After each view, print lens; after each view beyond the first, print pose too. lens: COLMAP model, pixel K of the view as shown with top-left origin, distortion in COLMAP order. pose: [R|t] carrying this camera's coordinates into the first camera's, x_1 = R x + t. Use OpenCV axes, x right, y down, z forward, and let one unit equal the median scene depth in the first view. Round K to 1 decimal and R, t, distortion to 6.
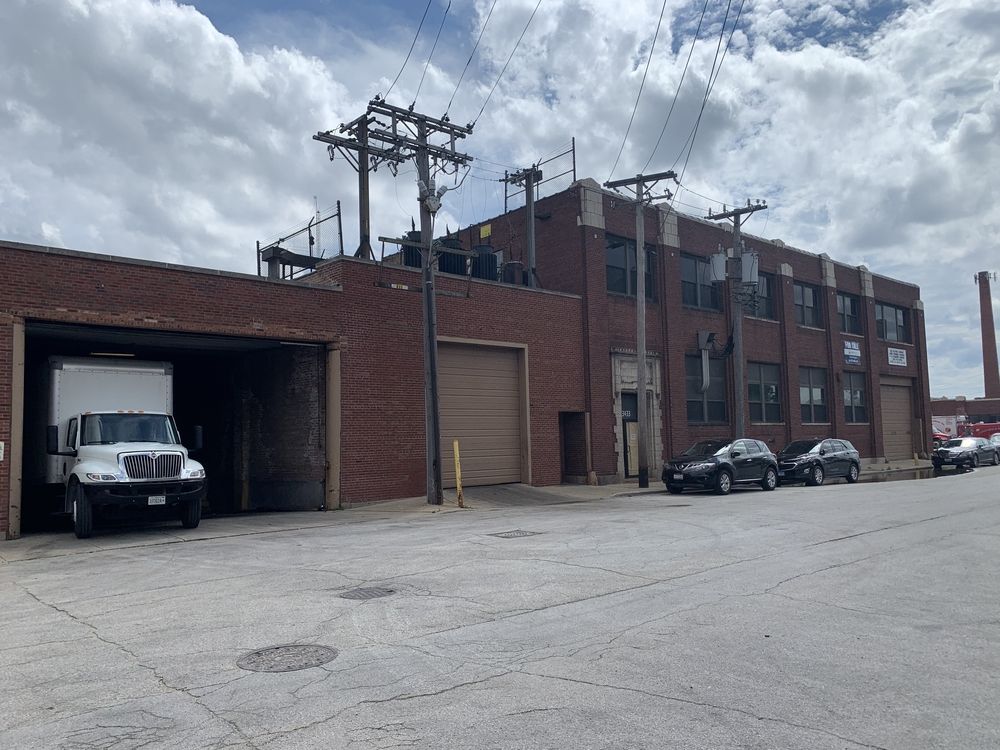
lens RADIAL K [[760.0, 0, 456.0], [0, 760.0, 381.8], [0, 0, 1]] dist [0.034450, -0.044552]
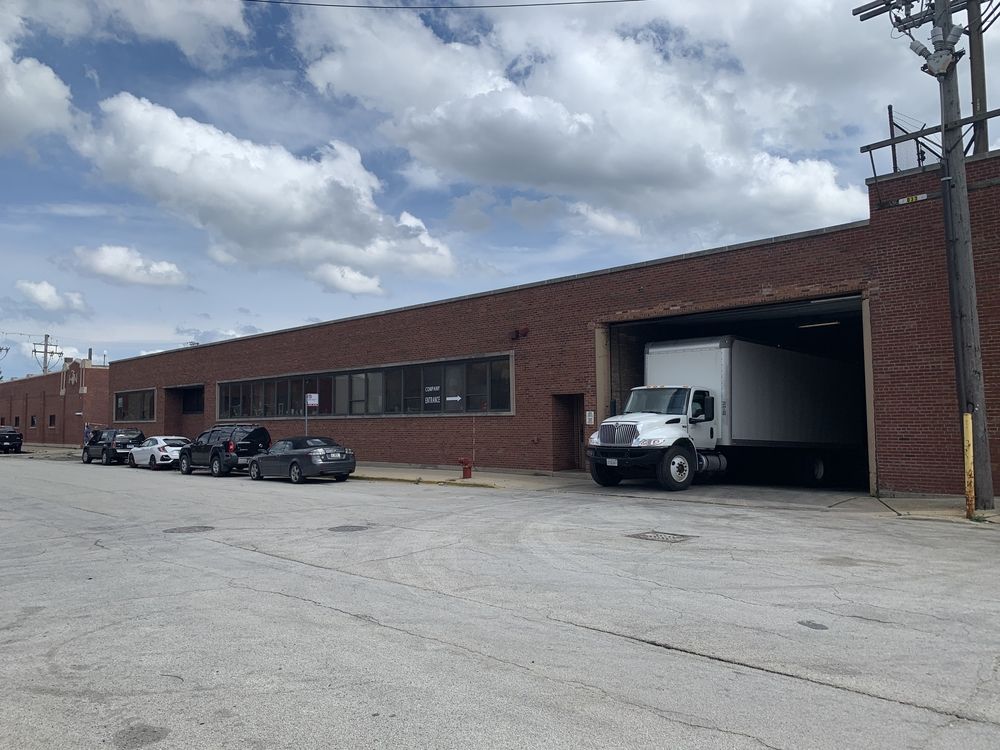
lens RADIAL K [[760.0, 0, 493.2], [0, 760.0, 368.9], [0, 0, 1]] dist [0.034450, -0.044552]
pose [[0.059918, -0.045210, -0.997179, 0.503433], [0.089043, 0.995233, -0.039772, 0.023010], [0.994224, -0.086409, 0.063658, 0.443936]]
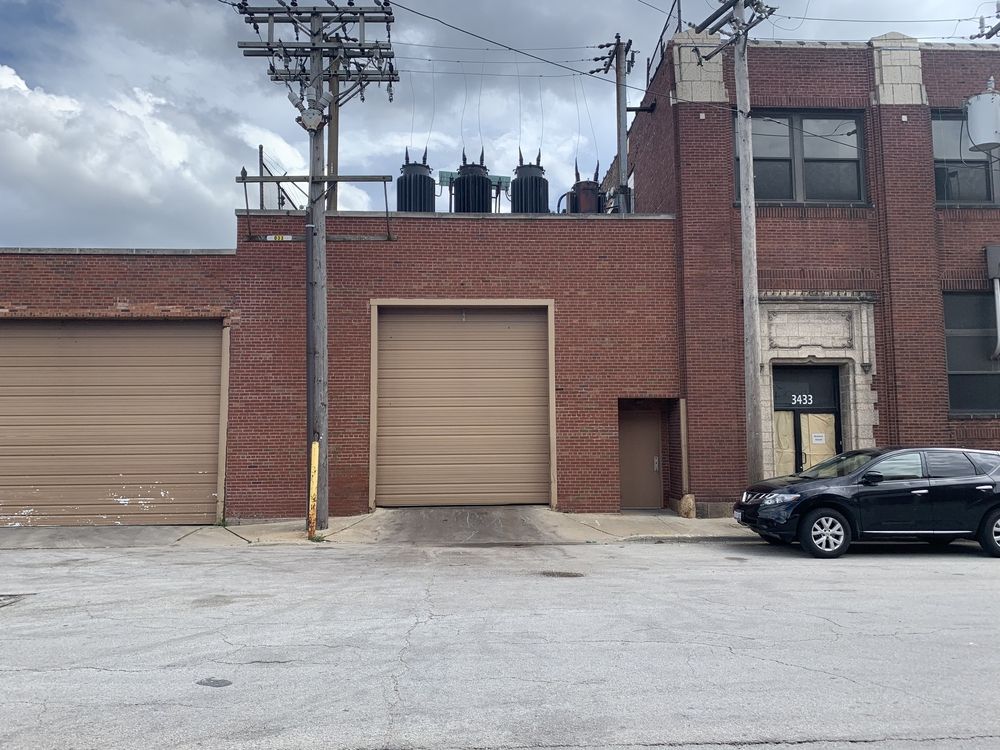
lens RADIAL K [[760.0, 0, 496.1], [0, 760.0, 365.4], [0, 0, 1]] dist [0.034450, -0.044552]
pose [[0.791299, -0.042084, -0.609980, 0.454747], [0.037018, 0.999096, -0.020908, 0.021200], [0.610308, -0.006036, 0.792141, 0.429431]]
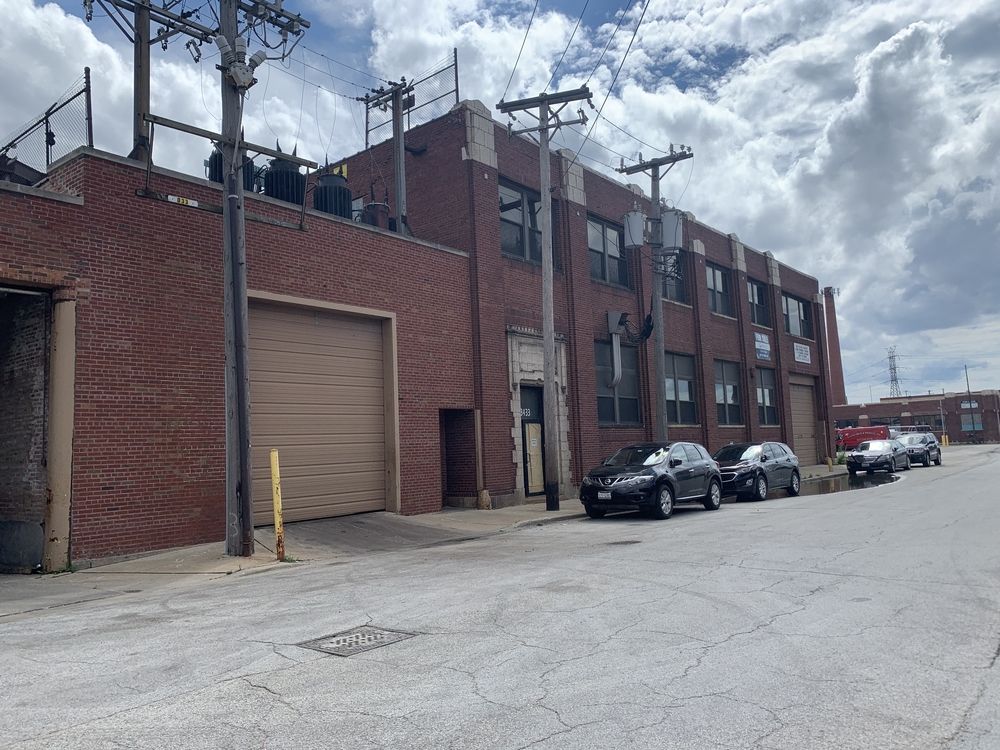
lens RADIAL K [[760.0, 0, 472.7], [0, 760.0, 367.3], [0, 0, 1]] dist [0.034450, -0.044552]
pose [[0.983912, 0.001668, 0.178644, 0.038102], [0.004948, 0.999318, -0.036582, 0.027187], [-0.178584, 0.036878, 0.983233, 0.287763]]
